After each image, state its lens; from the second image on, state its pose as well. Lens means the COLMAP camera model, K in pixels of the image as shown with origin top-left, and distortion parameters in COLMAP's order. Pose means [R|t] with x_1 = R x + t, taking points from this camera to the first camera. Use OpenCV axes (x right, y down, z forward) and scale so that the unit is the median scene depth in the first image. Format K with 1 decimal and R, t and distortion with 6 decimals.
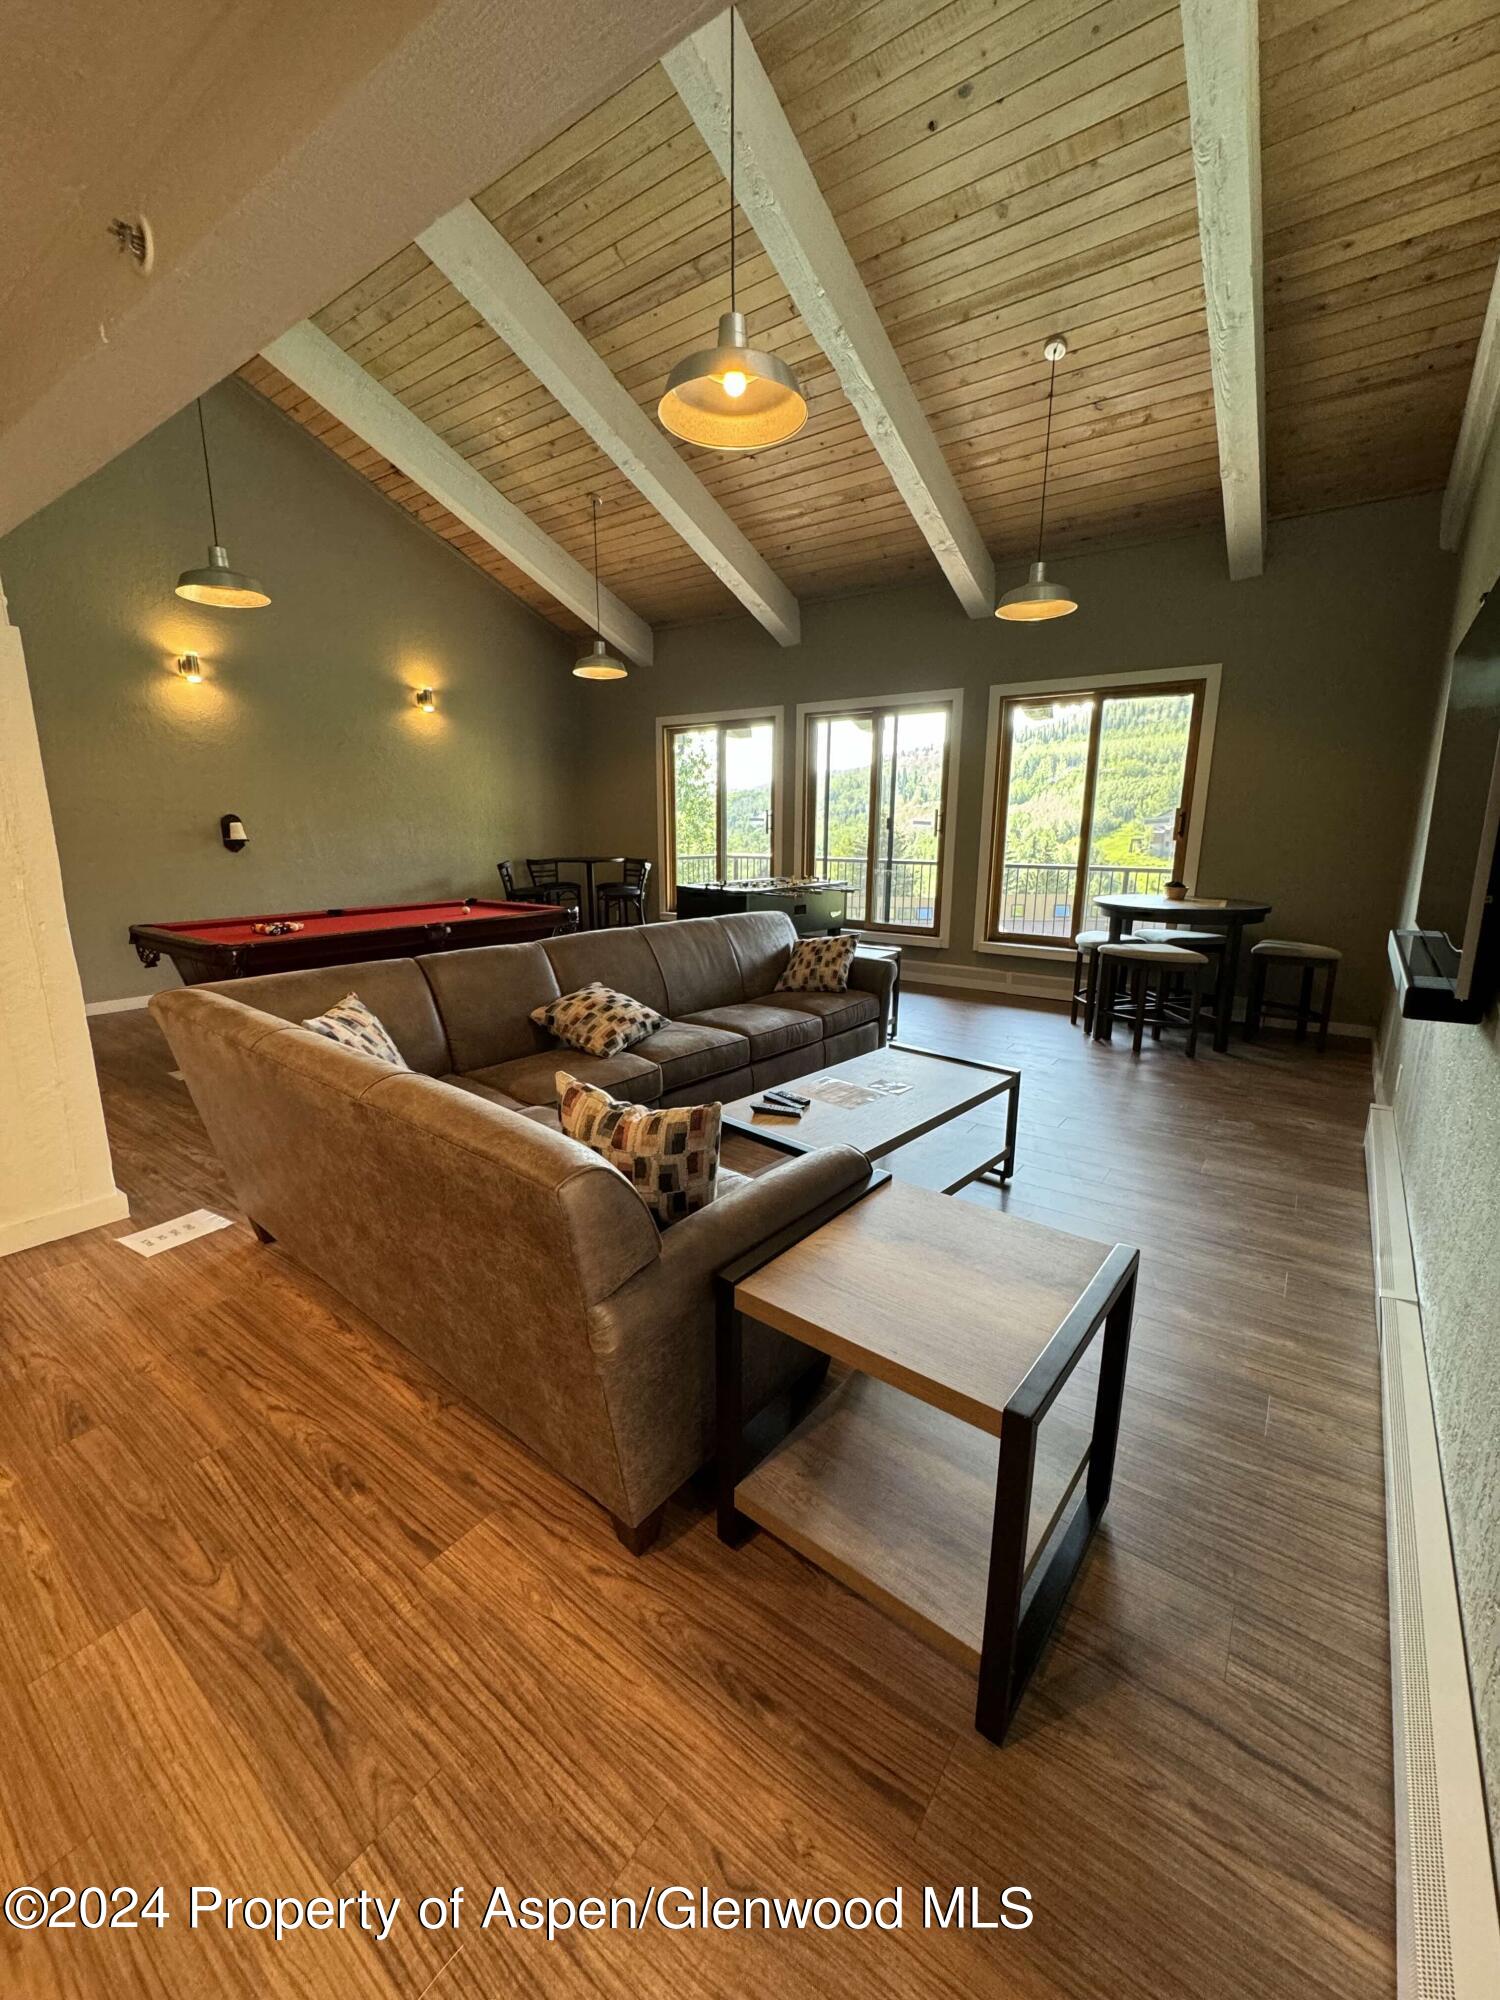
lens RADIAL K [[814.6, 0, 750.0], [0, 814.6, 1000.0], [0, 0, 1]] dist [0.000159, 0.000126]
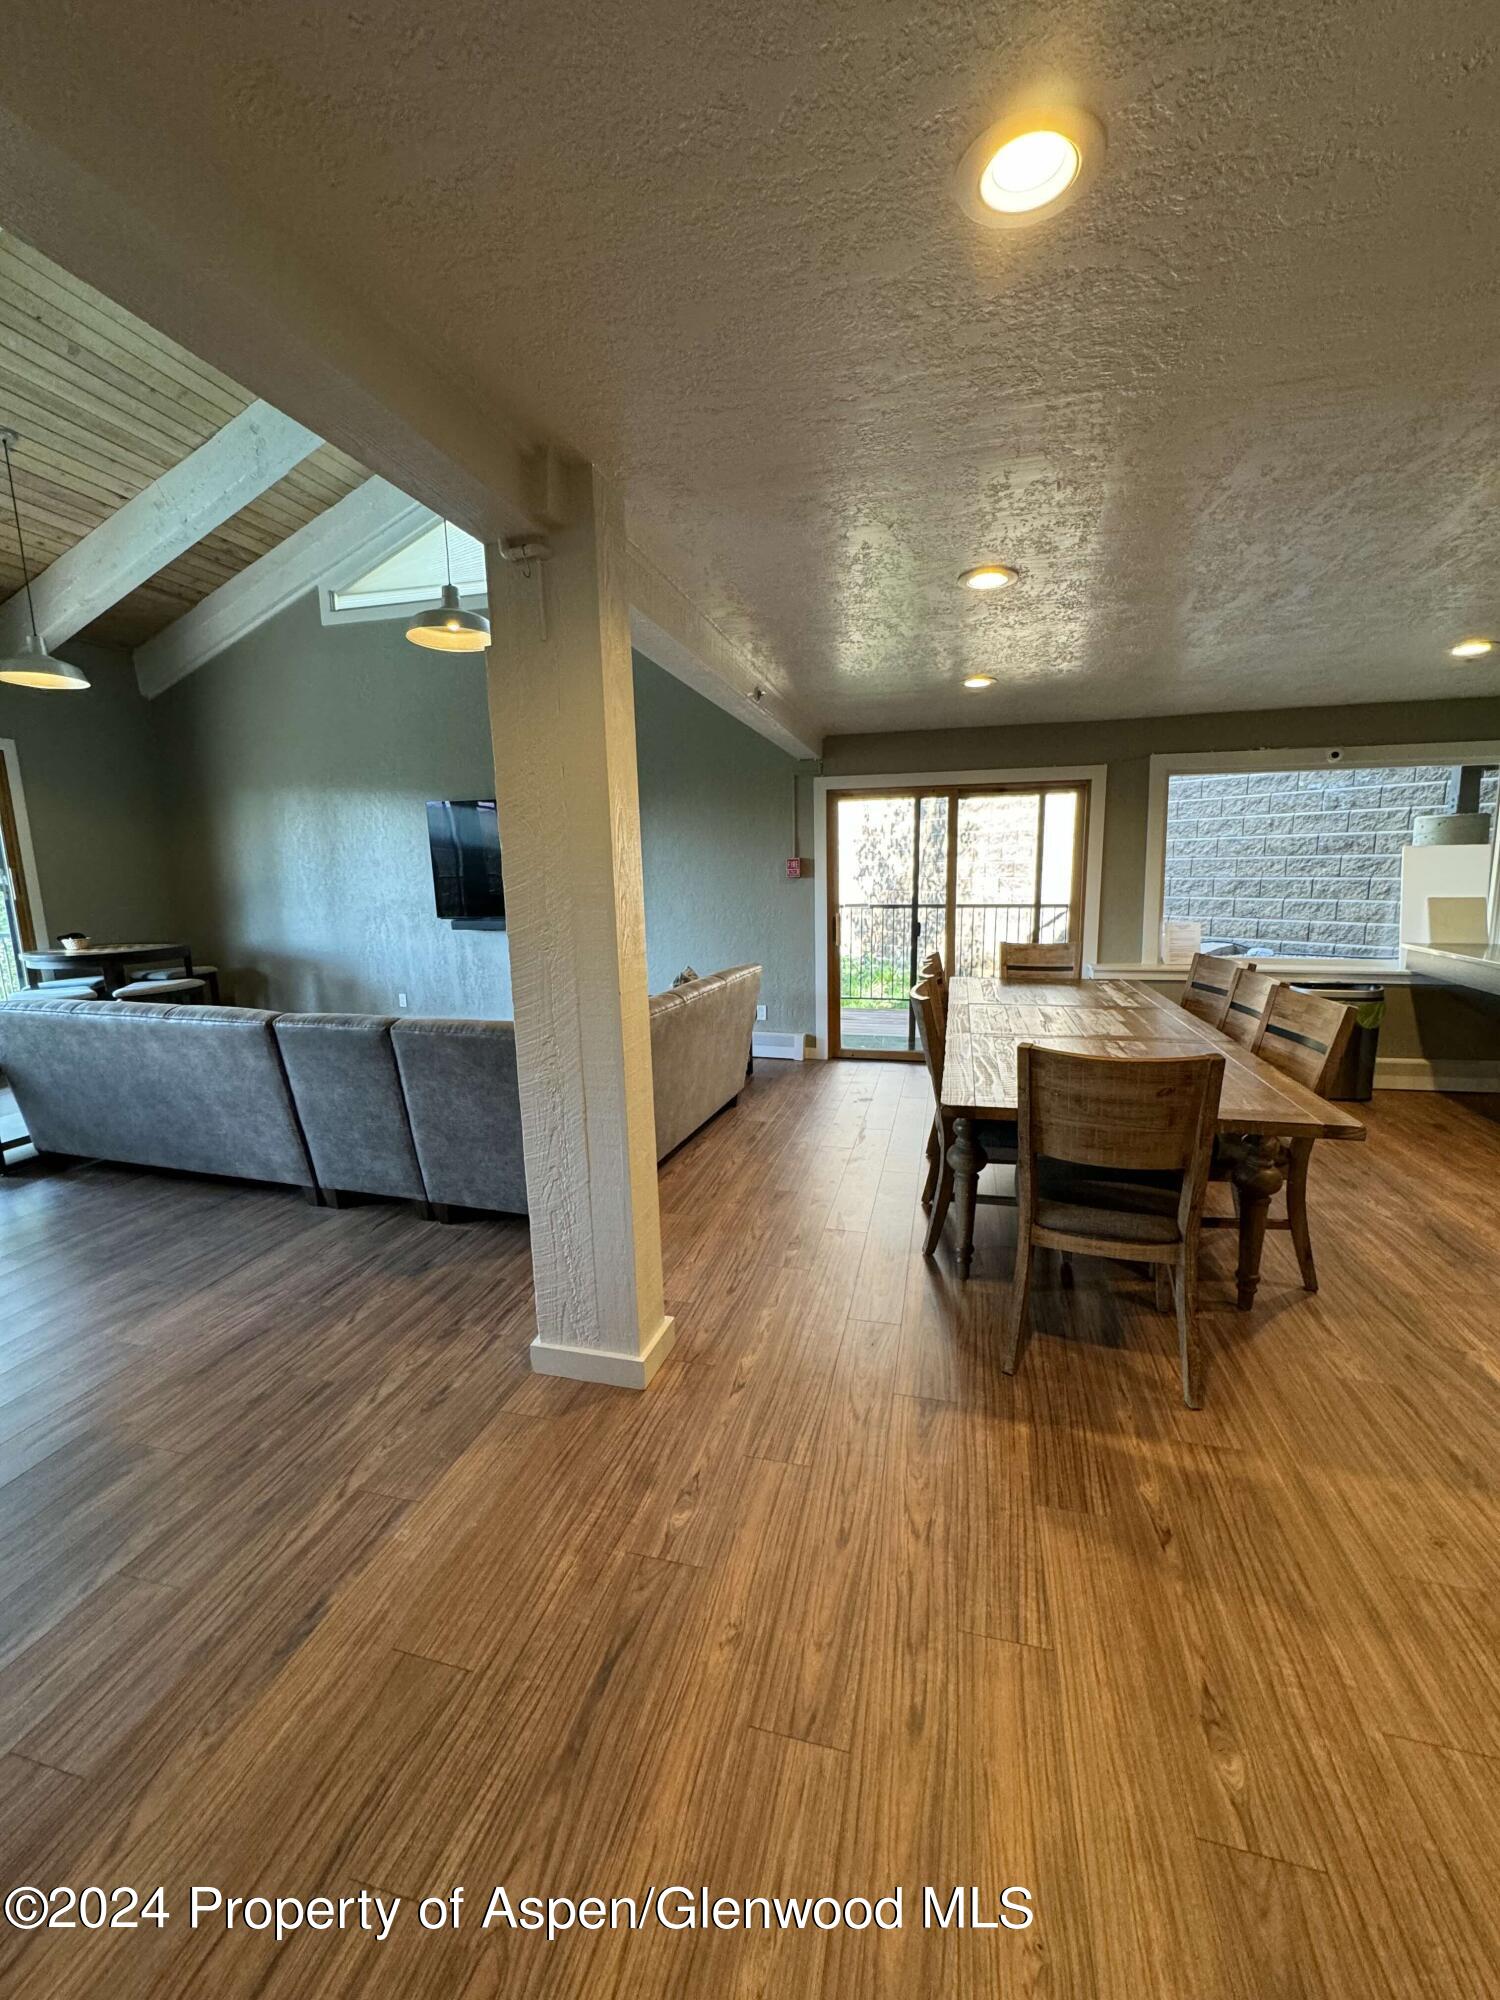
lens RADIAL K [[814.6, 0, 750.0], [0, 814.6, 1000.0], [0, 0, 1]] dist [0.000159, 0.000126]
pose [[-0.385544, -0.149058, 0.910570, -1.622531], [0.217954, 0.944225, 0.246851, -0.241750], [-0.896578, 0.293634, -0.331553, 1.046078]]
